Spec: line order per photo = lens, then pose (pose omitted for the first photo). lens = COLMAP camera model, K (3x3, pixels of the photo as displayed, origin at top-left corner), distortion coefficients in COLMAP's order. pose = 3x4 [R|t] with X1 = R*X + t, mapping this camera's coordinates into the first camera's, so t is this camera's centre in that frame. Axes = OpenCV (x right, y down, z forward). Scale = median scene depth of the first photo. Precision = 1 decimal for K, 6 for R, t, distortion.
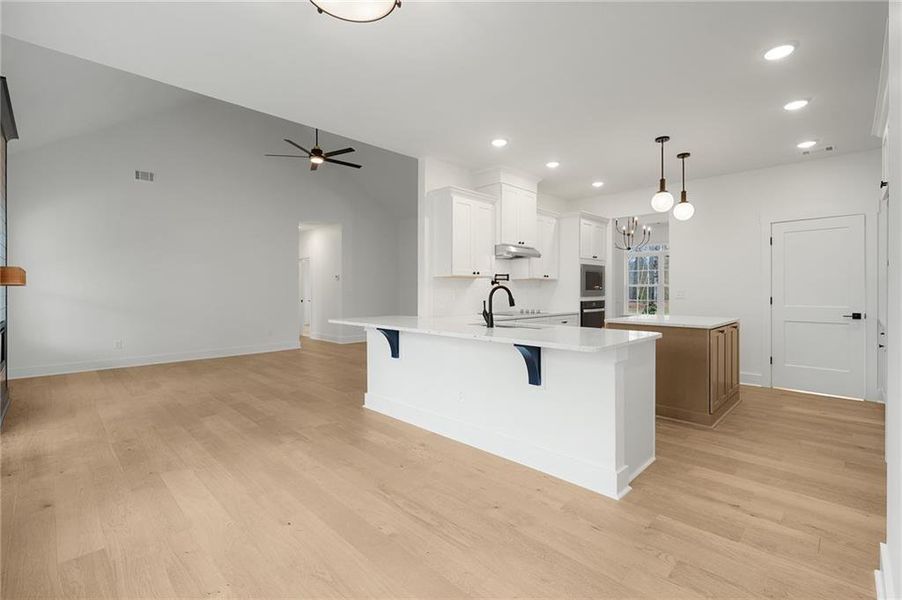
lens RADIAL K [[401.3, 0, 467.2], [0, 401.3, 292.5], [0, 0, 1]] dist [0.002454, 0.000474]
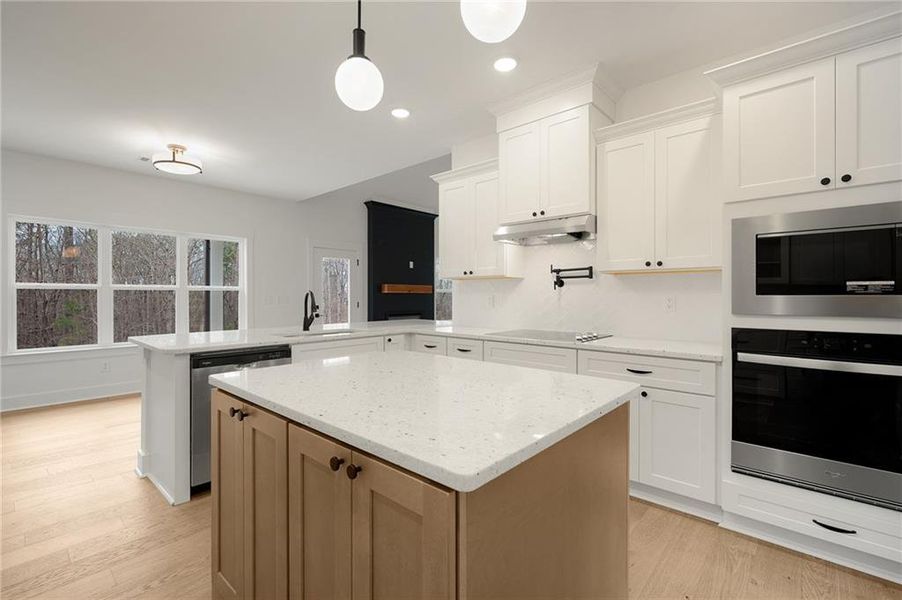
lens RADIAL K [[403.9, 0, 429.6], [0, 403.9, 301.0], [0, 0, 1]] dist [0.002323, 0.000314]
pose [[0.016107, 0.014779, -0.999761, 0.655581], [-0.003544, 0.999885, 0.014724, -0.005557], [0.999864, 0.003306, 0.016157, 0.765088]]
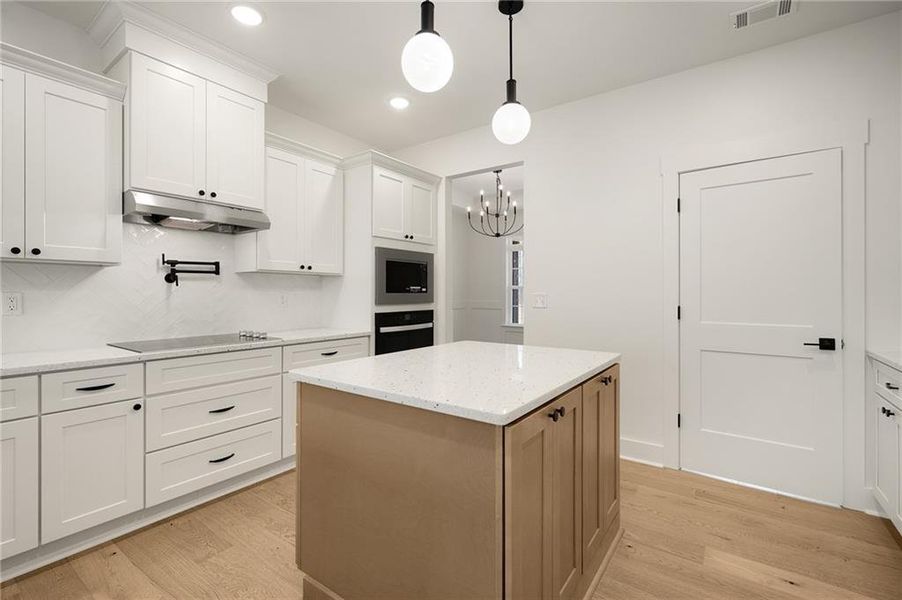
lens RADIAL K [[401.3, 0, 467.2], [0, 401.3, 292.5], [0, 0, 1]] dist [0.002454, 0.000474]
pose [[0.985064, 0.001098, 0.172187, 0.326640], [-0.000086, 0.999983, -0.005884, -0.003753], [-0.172191, 0.005781, 0.985047, 0.441566]]
